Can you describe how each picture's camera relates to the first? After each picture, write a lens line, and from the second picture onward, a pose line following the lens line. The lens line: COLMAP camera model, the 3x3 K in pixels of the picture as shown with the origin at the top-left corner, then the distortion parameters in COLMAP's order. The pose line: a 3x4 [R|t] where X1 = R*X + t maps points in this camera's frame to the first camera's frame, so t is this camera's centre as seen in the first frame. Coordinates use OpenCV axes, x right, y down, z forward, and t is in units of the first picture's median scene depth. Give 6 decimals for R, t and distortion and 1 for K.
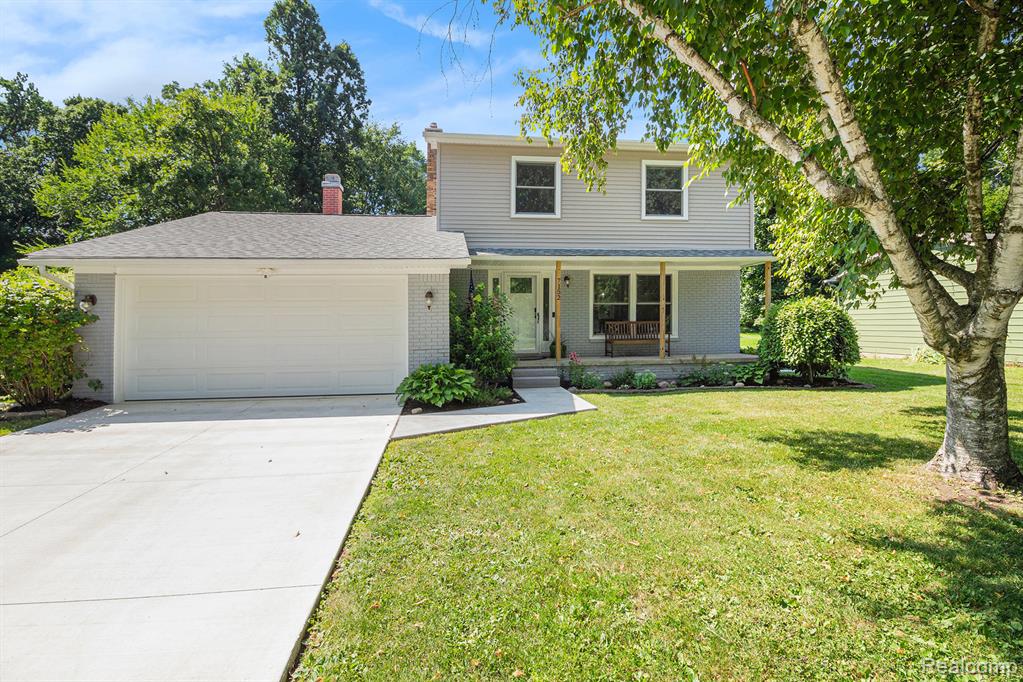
lens RADIAL K [[481.7, 0, 515.3], [0, 481.7, 322.2], [0, 0, 1]] dist [-0.001465, -0.012558]
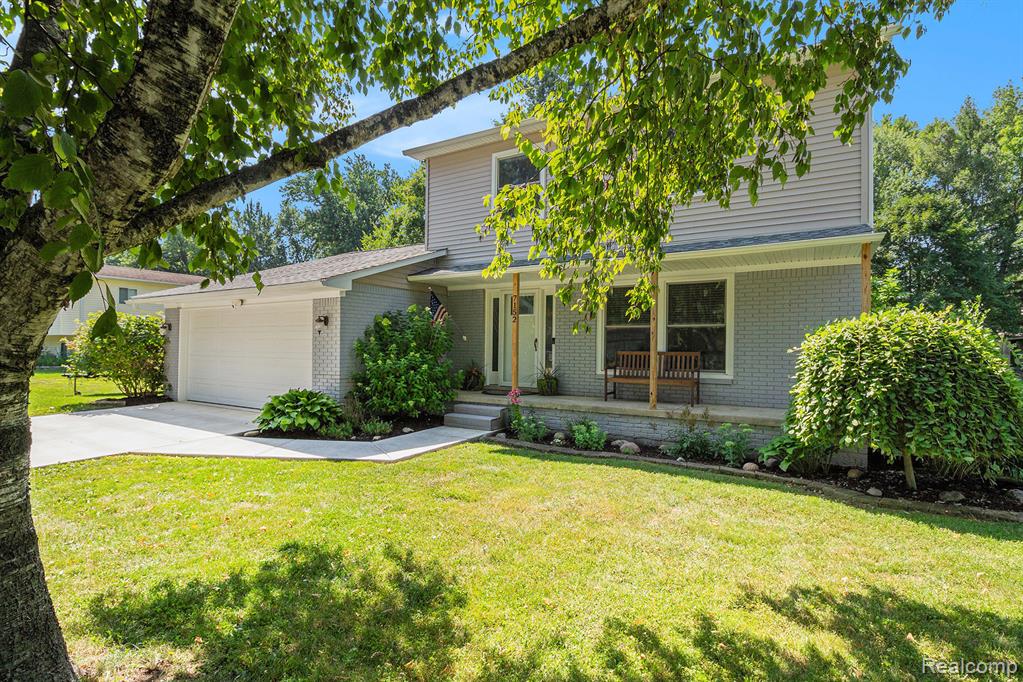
lens RADIAL K [[483.4, 0, 509.3], [0, 483.4, 349.9], [0, 0, 1]] dist [-0.003242, -0.000643]
pose [[0.792741, 0.021358, -0.609185, 0.788023], [-0.015671, 0.999770, 0.014660, -0.016343], [0.609357, -0.002075, 0.792893, 0.490400]]
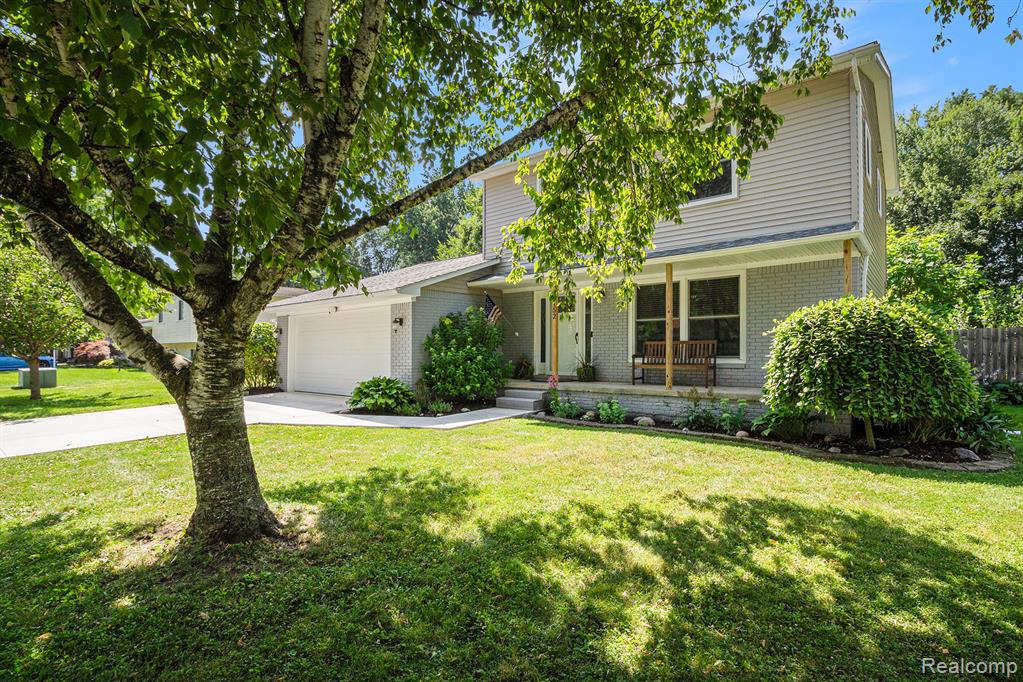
lens RADIAL K [[494.8, 0, 511.5], [0, 494.8, 341.0], [0, 0, 1]] dist [0.000085, -0.014408]
pose [[0.686408, -0.007788, -0.727175, 0.998250], [0.003202, 0.999965, -0.007687, 0.005305], [0.727210, 0.002948, 0.686409, 0.387438]]
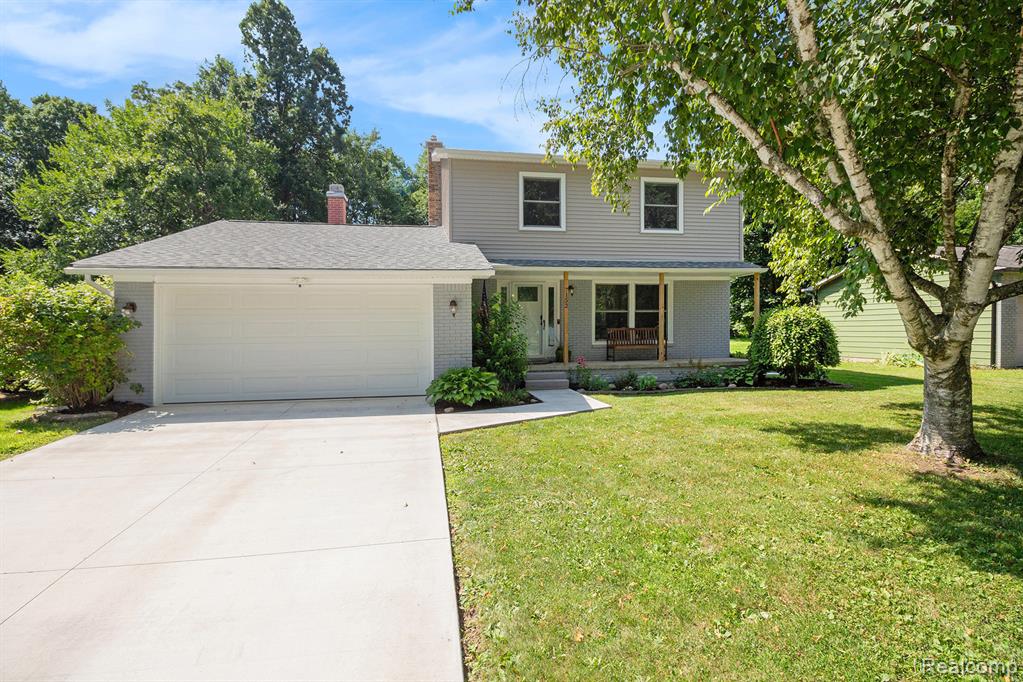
lens RADIAL K [[478.4, 0, 516.6], [0, 478.4, 334.2], [0, 0, 1]] dist [-0.002865, -0.014192]
pose [[0.999073, -0.000959, 0.043037, -0.092332], [0.000504, 0.999944, 0.010580, 0.001137], [-0.043045, -0.010548, 0.999017, -0.080249]]
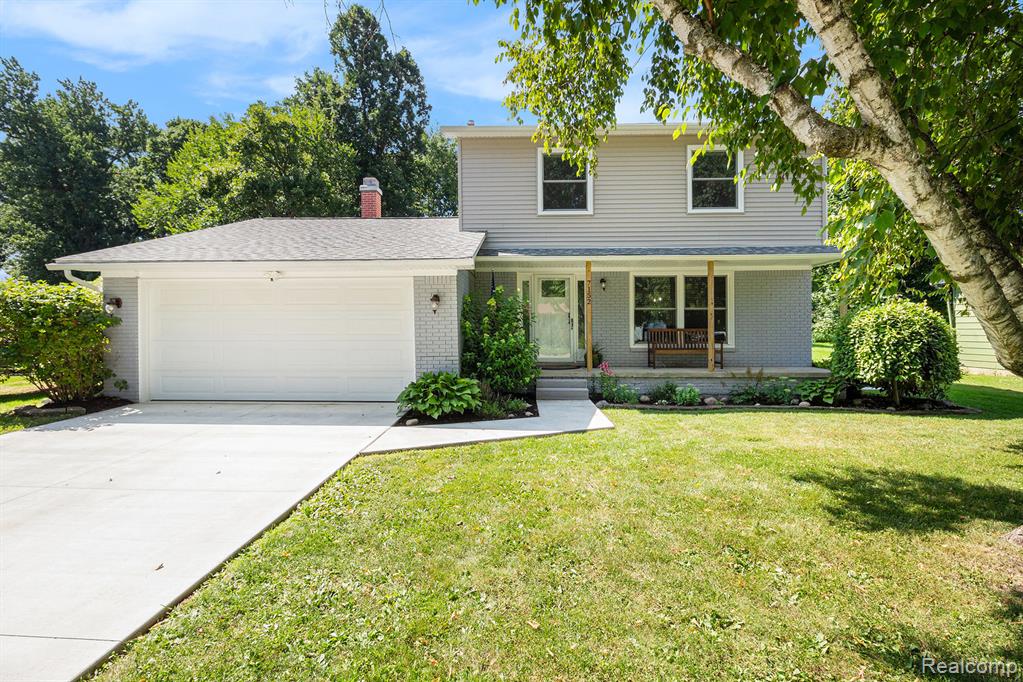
lens RADIAL K [[486.6, 0, 509.5], [0, 486.6, 330.7], [0, 0, 1]] dist [-0.000004, -0.012979]
pose [[0.986724, 0.010298, -0.162078, 0.124039], [-0.009397, 0.999936, 0.006323, -0.000610], [0.162133, -0.004716, 0.986758, 0.094297]]
